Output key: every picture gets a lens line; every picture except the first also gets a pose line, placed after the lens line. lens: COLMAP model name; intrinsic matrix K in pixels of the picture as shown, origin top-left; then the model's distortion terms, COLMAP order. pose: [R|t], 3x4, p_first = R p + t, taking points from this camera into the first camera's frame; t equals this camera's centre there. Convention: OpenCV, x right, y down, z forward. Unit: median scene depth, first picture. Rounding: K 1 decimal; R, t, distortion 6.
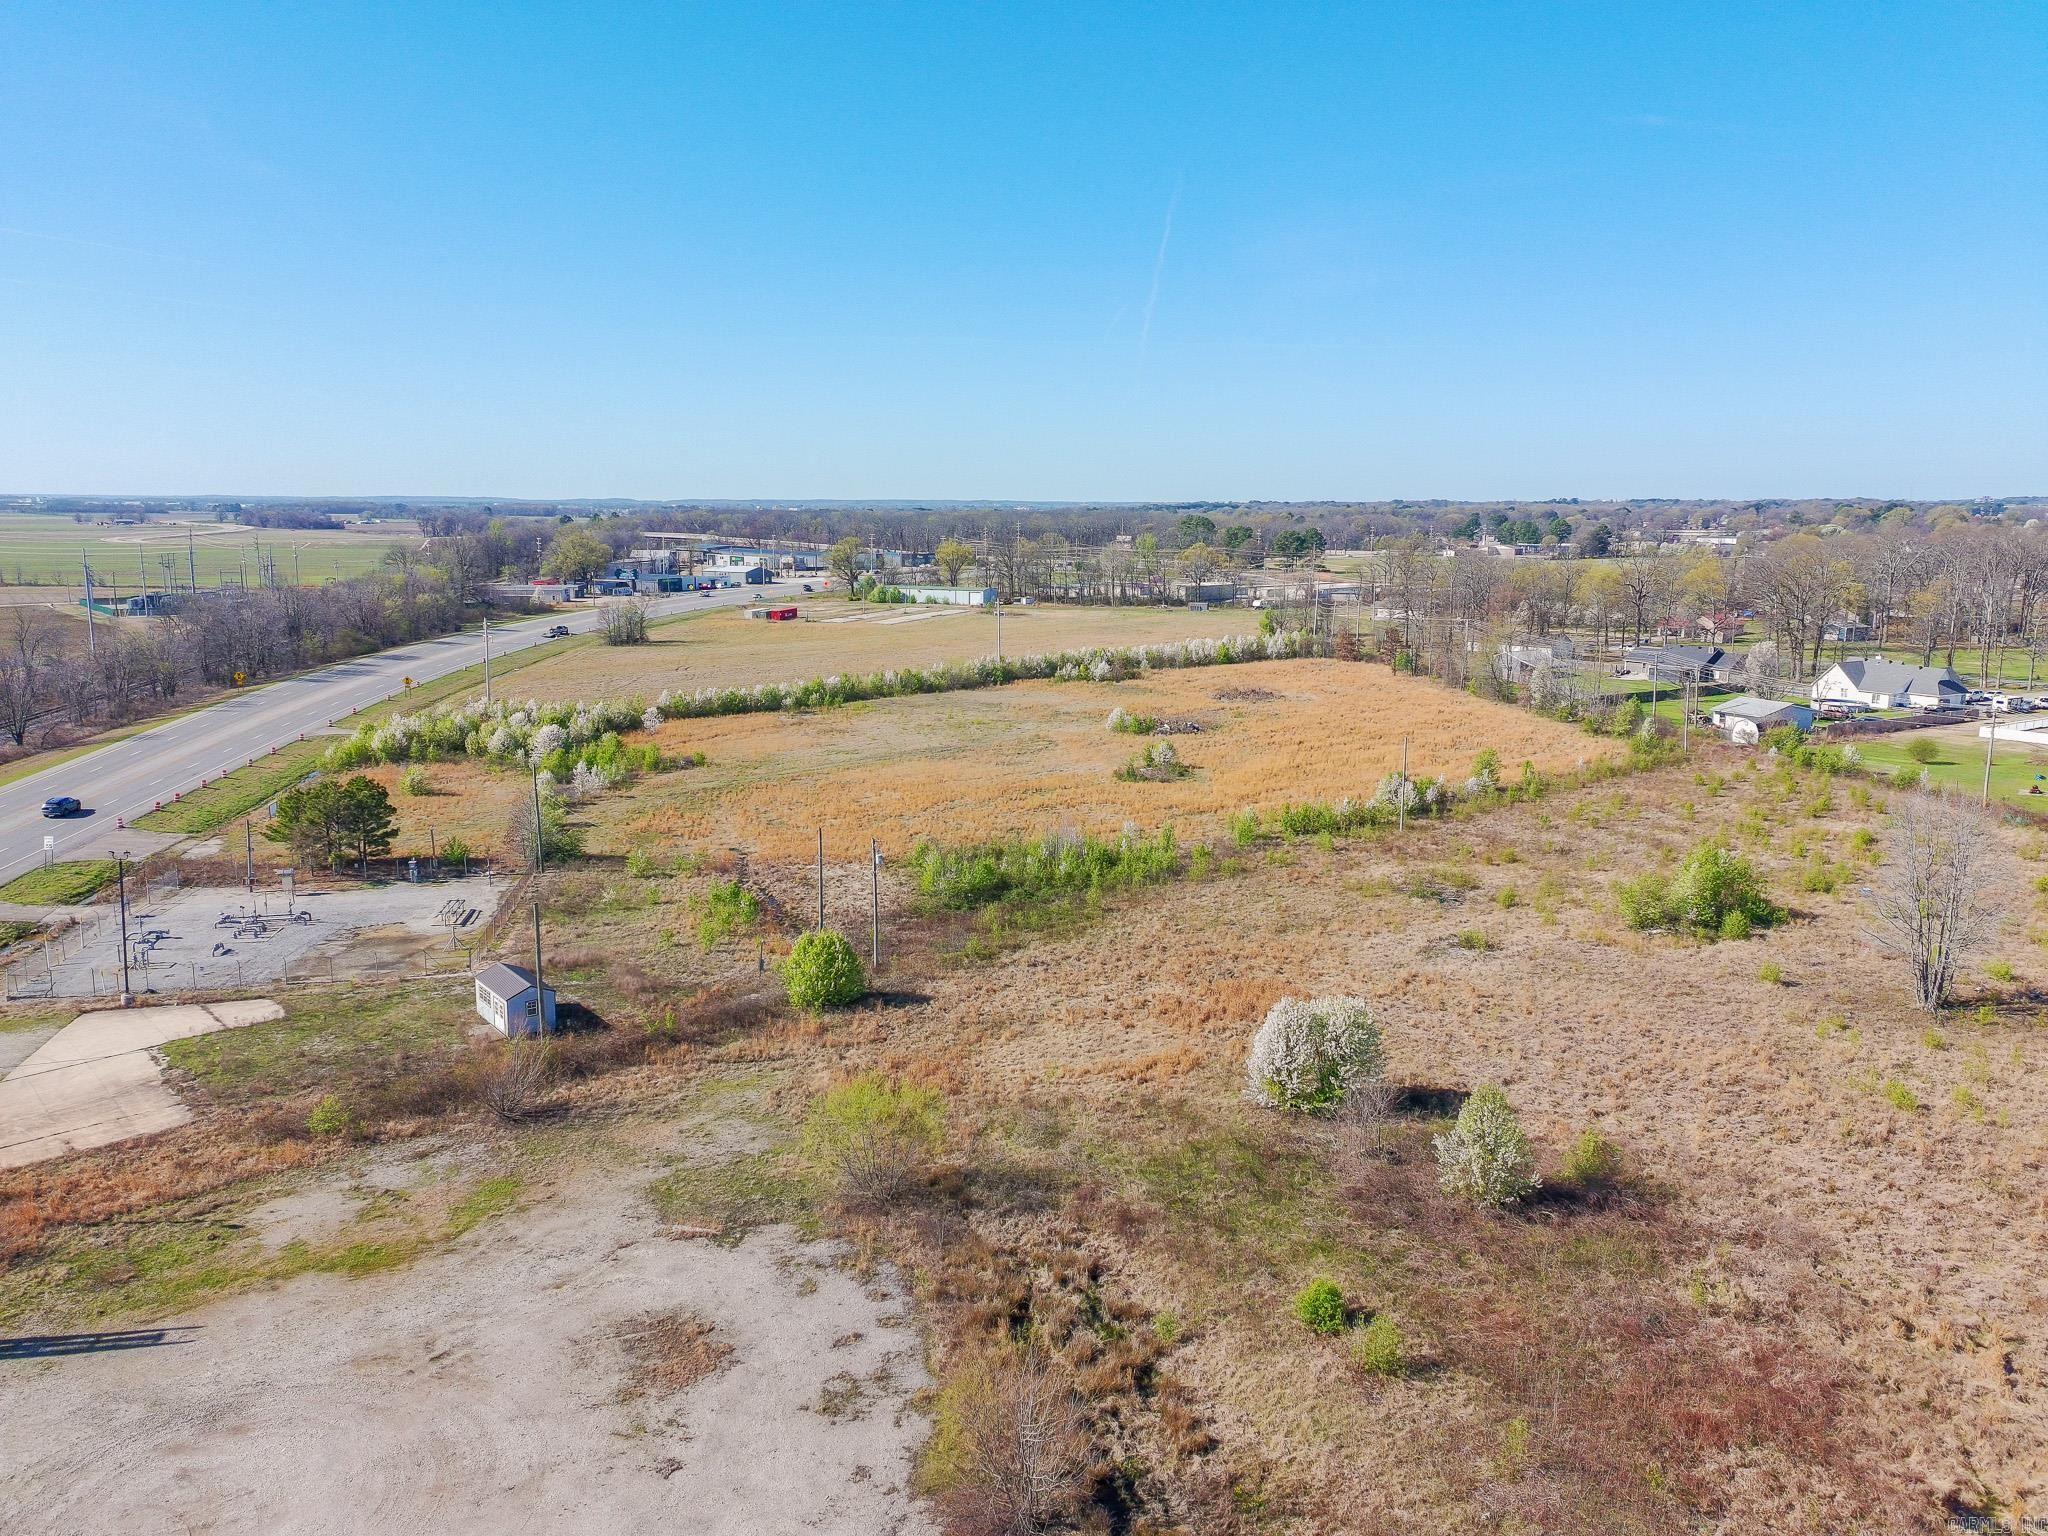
lens RADIAL K [[1467.8, 0, 1024.0], [0, 1467.8, 768.0], [0, 0, 1]] dist [0.076910, -0.058262]
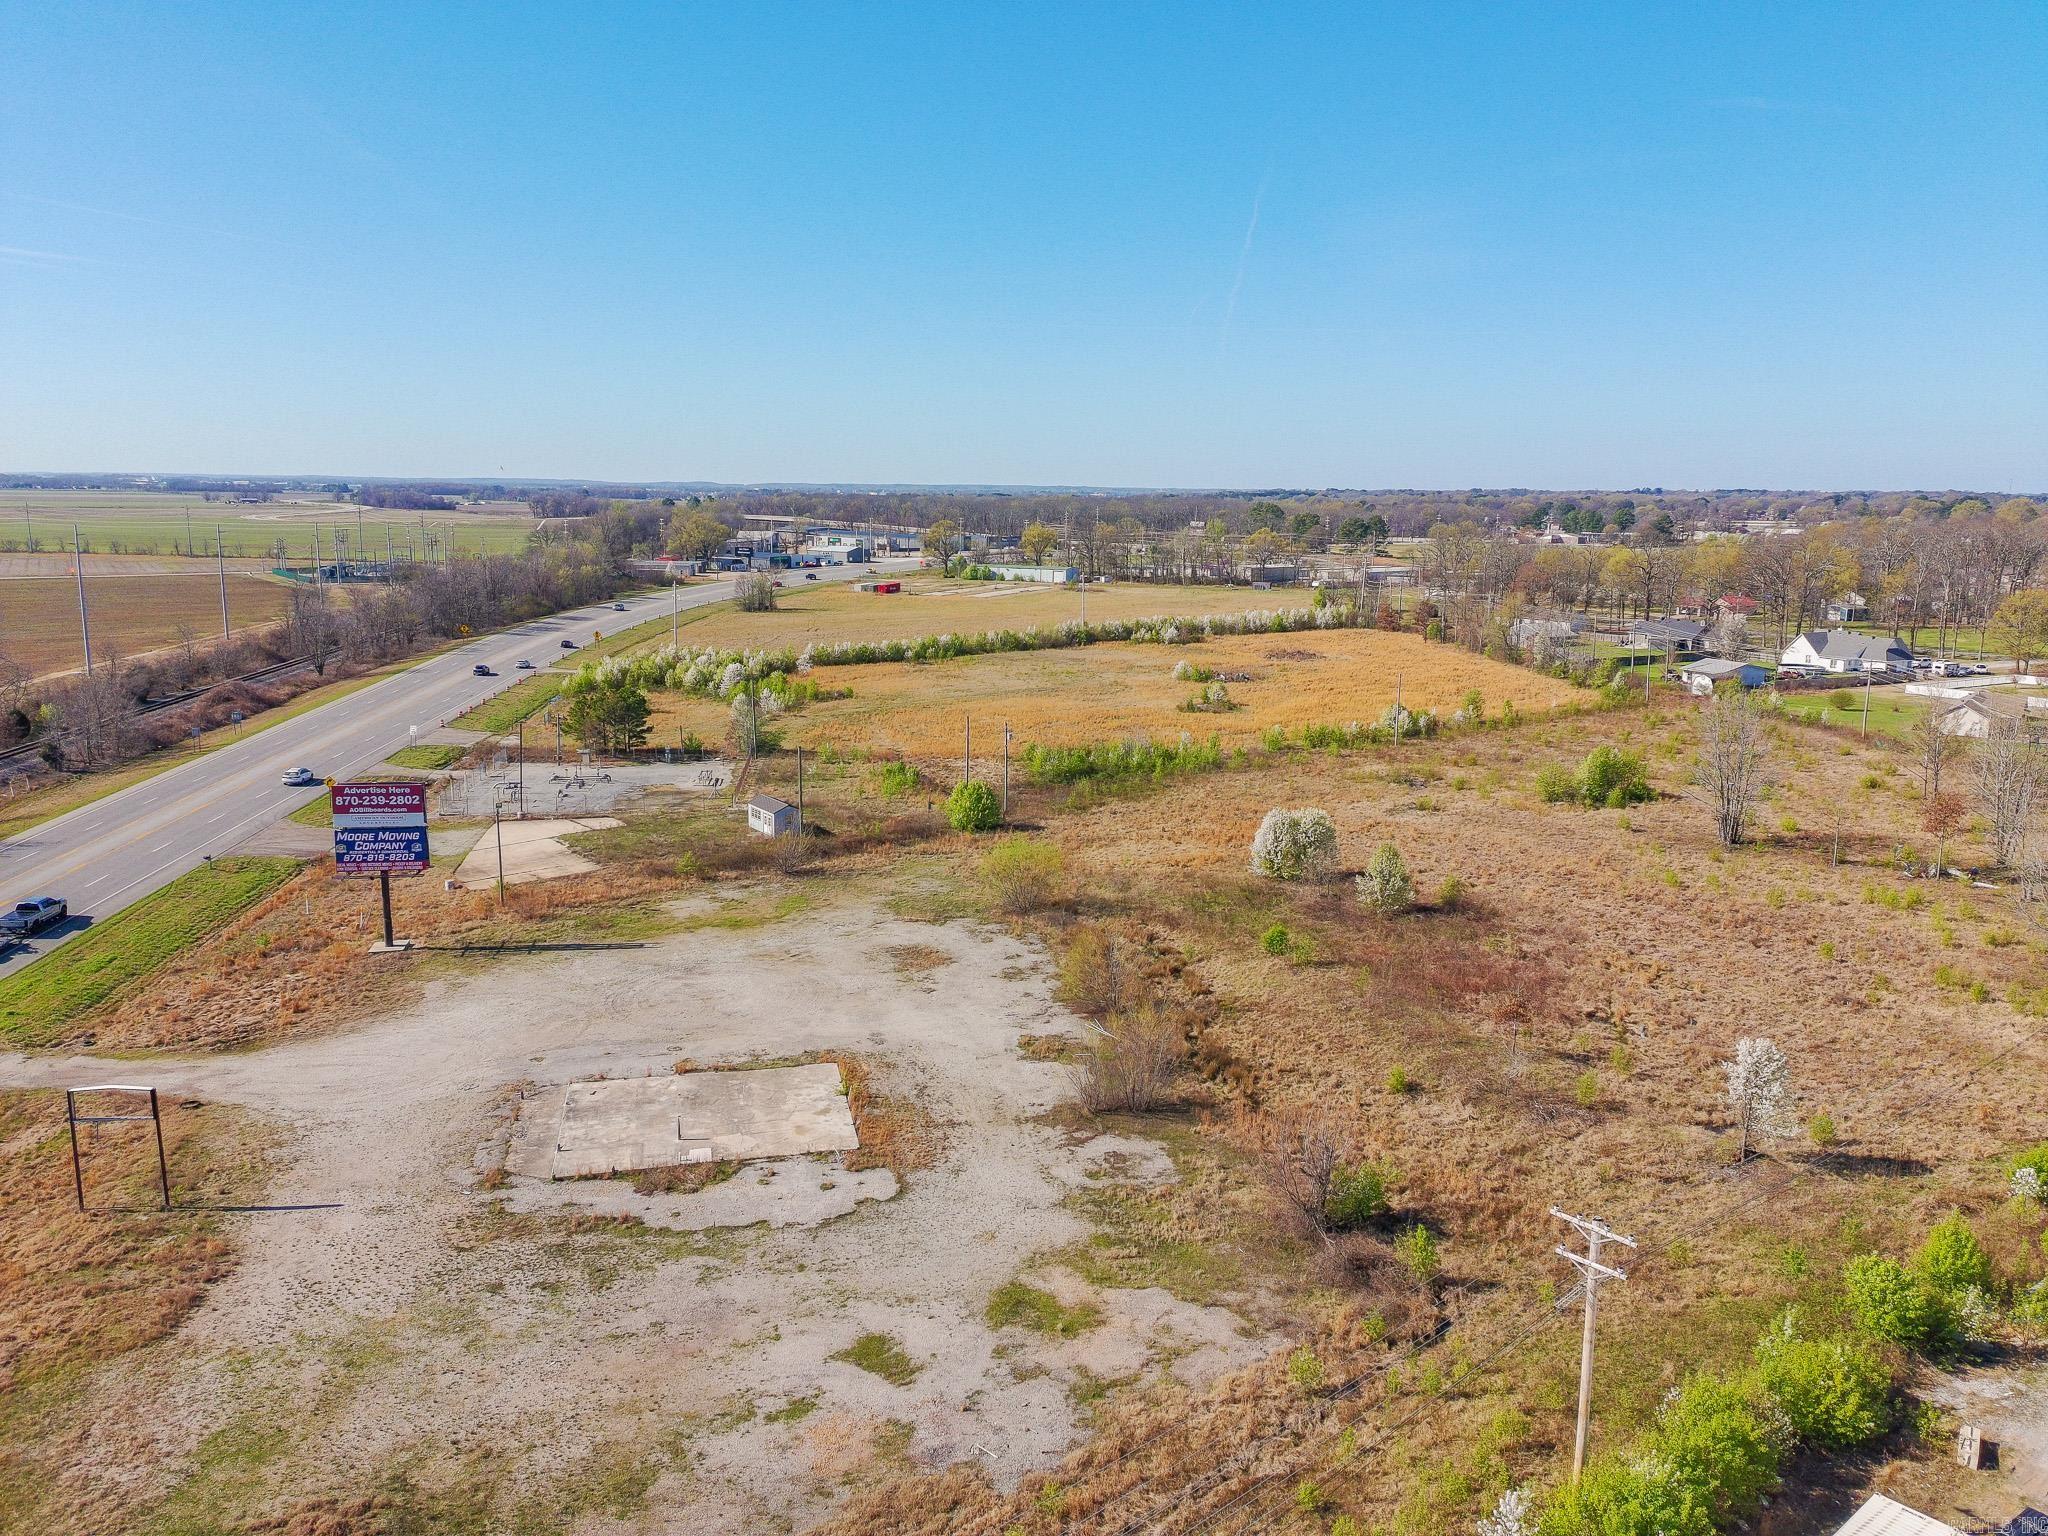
lens RADIAL K [[1467.8, 0, 1024.0], [0, 1467.8, 768.0], [0, 0, 1]] dist [0.076910, -0.058262]
pose [[0.998667, 0.017350, -0.048618, -0.006503], [-0.016895, 0.999810, 0.009754, 0.040392], [0.048778, -0.008920, 0.998770, -0.235339]]
